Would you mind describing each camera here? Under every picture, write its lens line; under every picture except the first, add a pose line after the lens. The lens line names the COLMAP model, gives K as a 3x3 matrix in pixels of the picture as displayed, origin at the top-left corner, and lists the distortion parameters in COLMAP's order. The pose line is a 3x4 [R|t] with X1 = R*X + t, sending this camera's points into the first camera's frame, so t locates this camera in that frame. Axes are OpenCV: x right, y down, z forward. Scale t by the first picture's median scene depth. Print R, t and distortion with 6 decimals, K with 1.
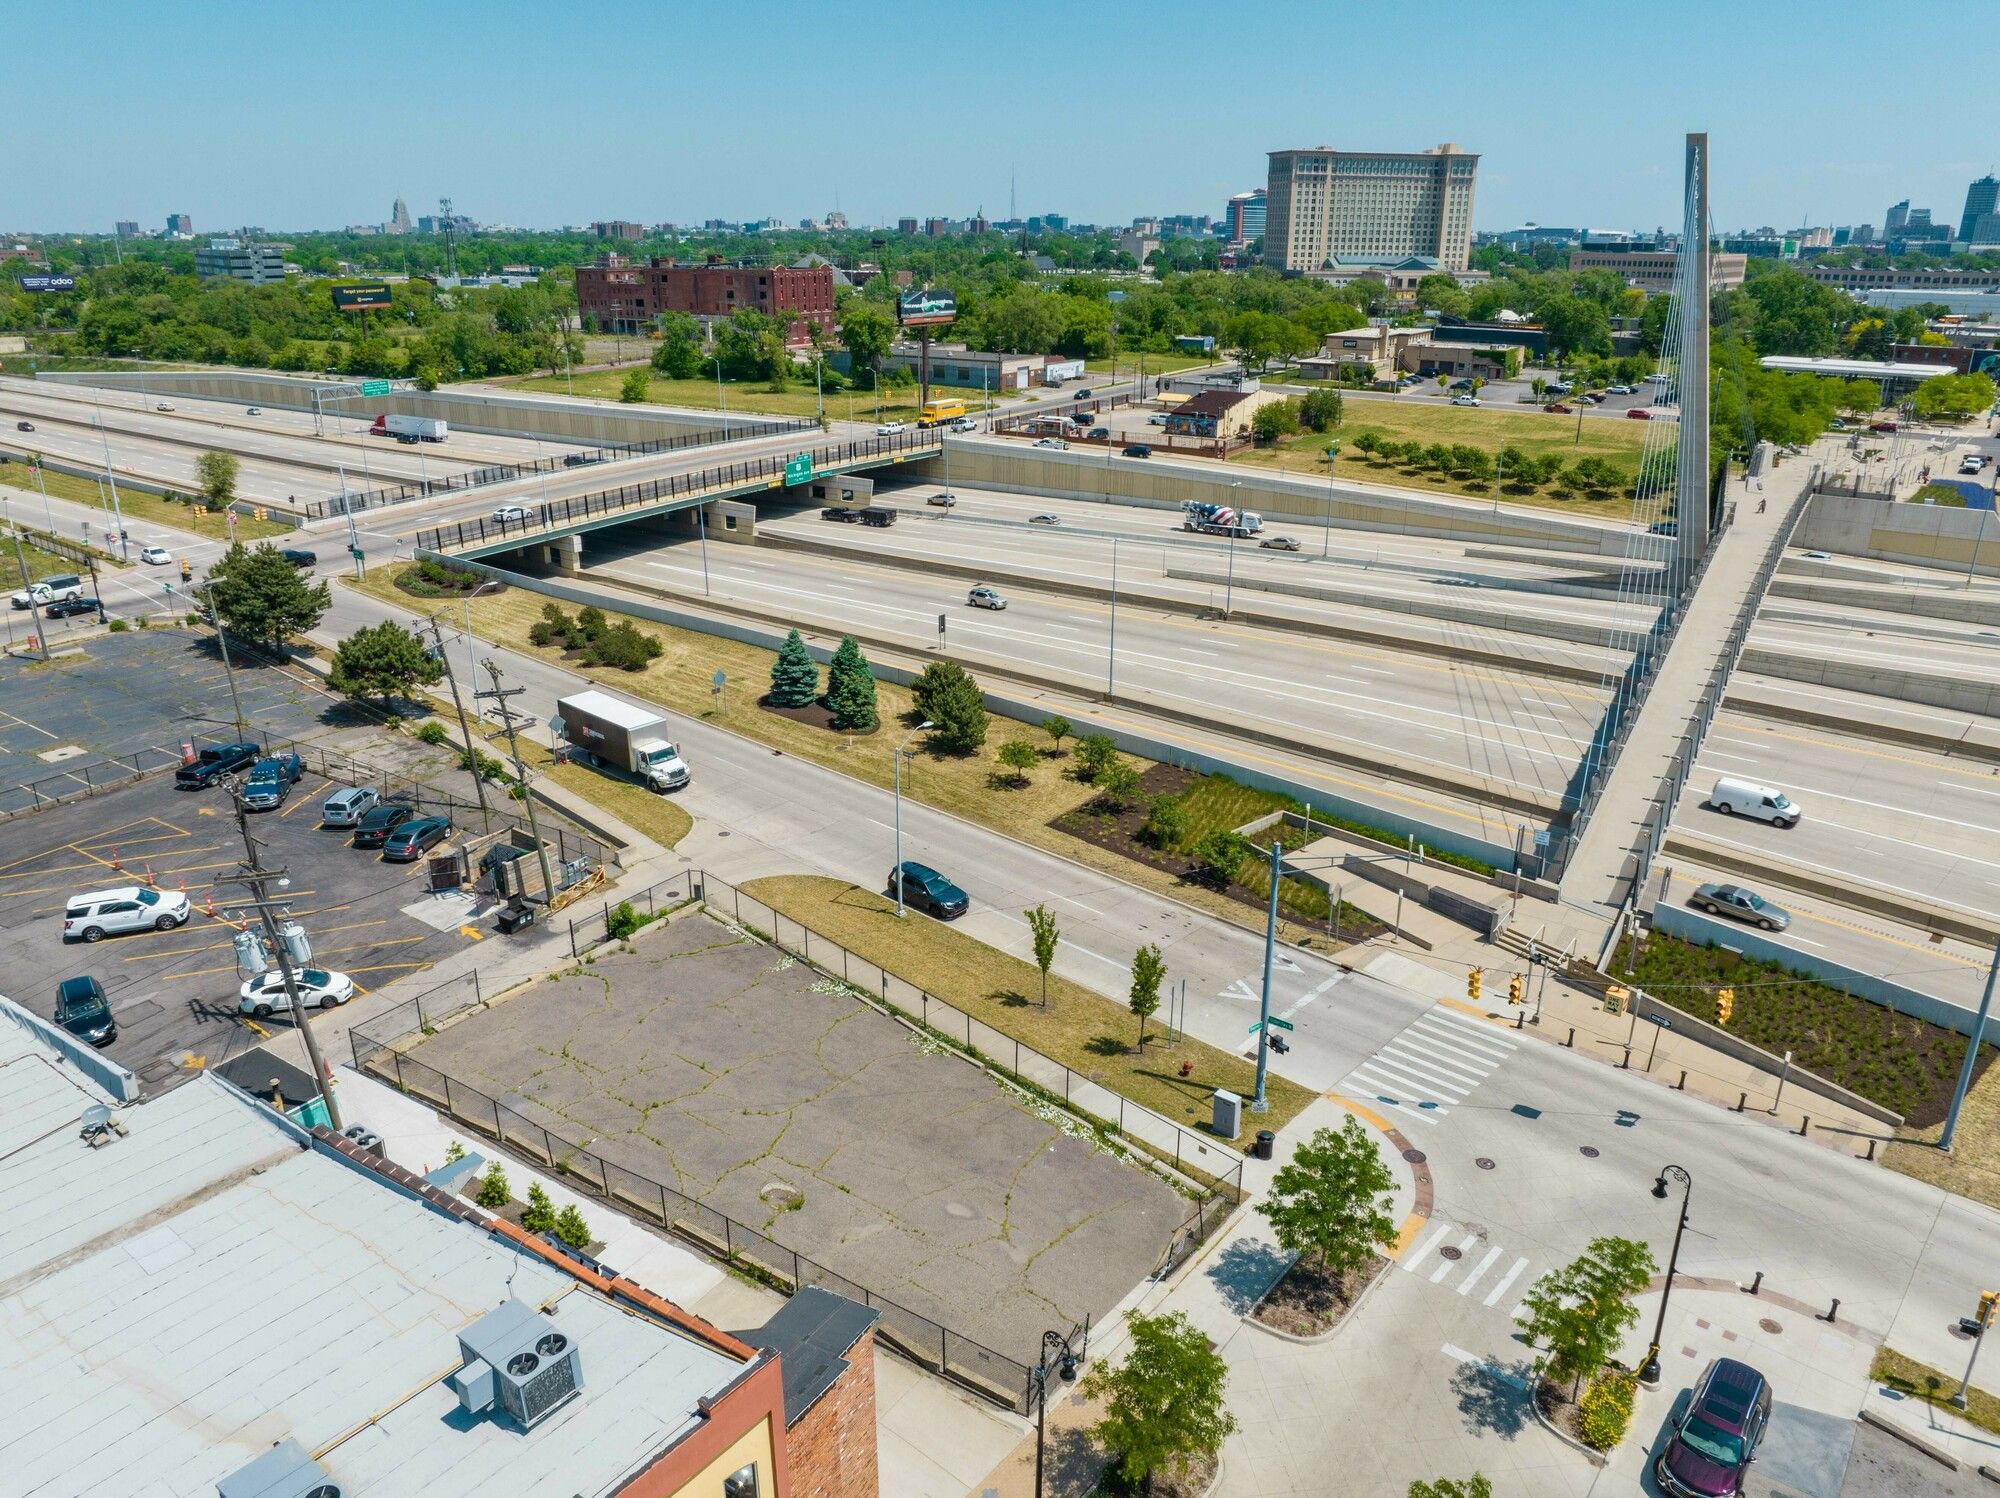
lens RADIAL K [[1411.9, 0, 1000.0], [0, 1411.9, 749.0], [0, 0, 1]] dist [-0.046840, 0.009502]
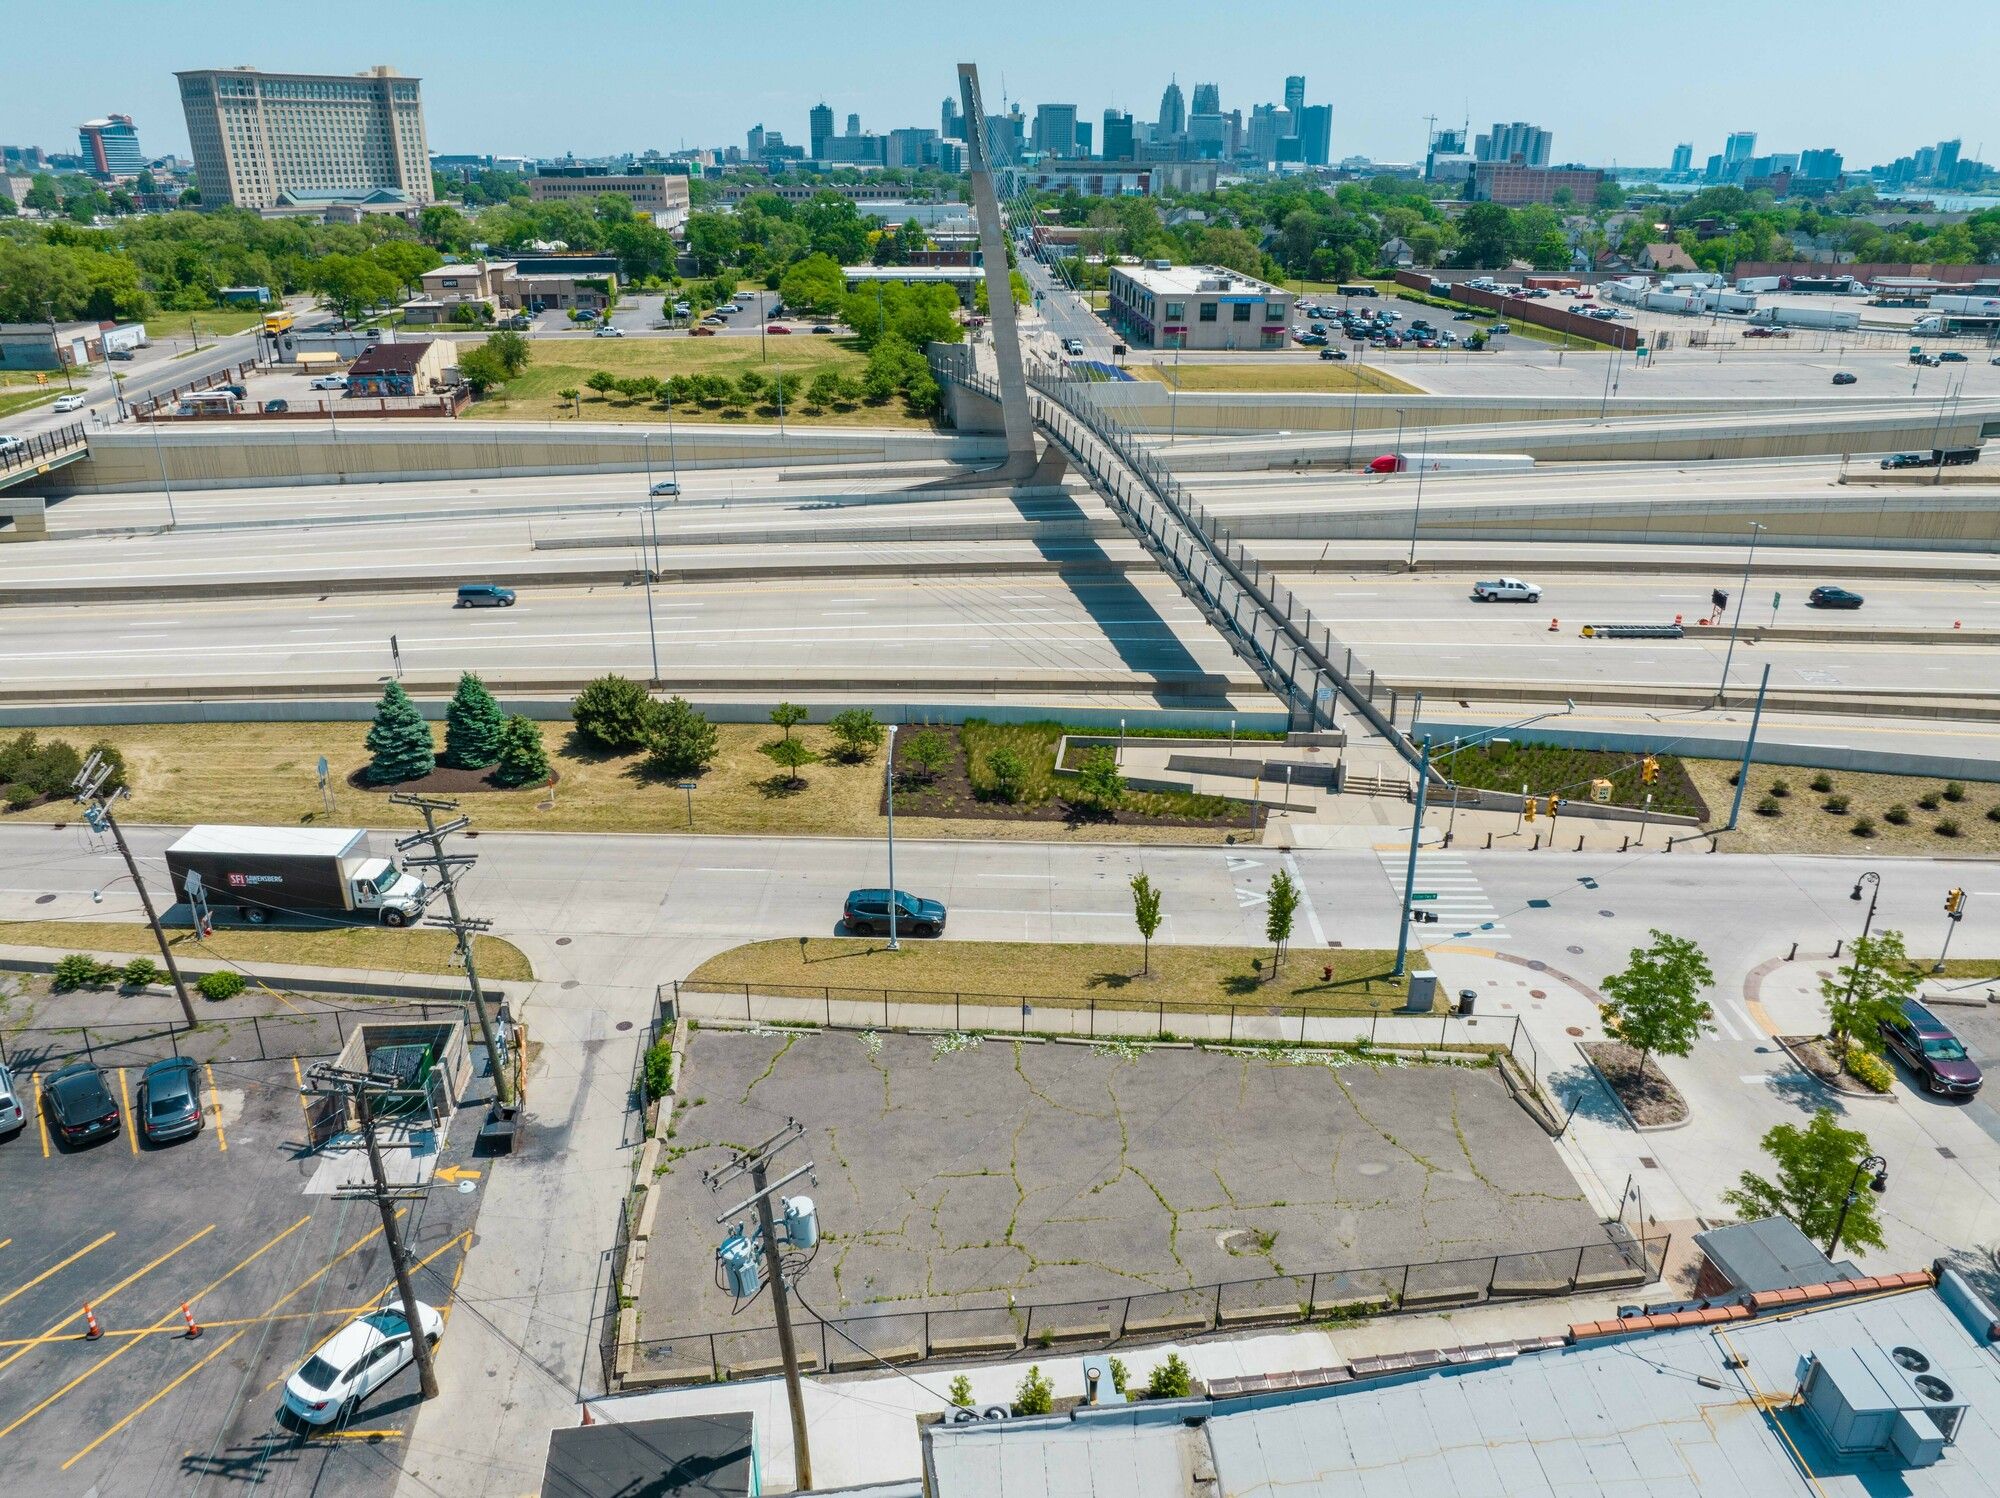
lens RADIAL K [[1411.9, 0, 1000.0], [0, 1411.9, 749.0], [0, 0, 1]] dist [-0.046840, 0.009502]
pose [[0.750117, -0.253832, 0.610650, -0.196648], [0.225727, 0.966221, 0.124353, -0.036111], [-0.621588, 0.044561, 0.782076, 0.099185]]
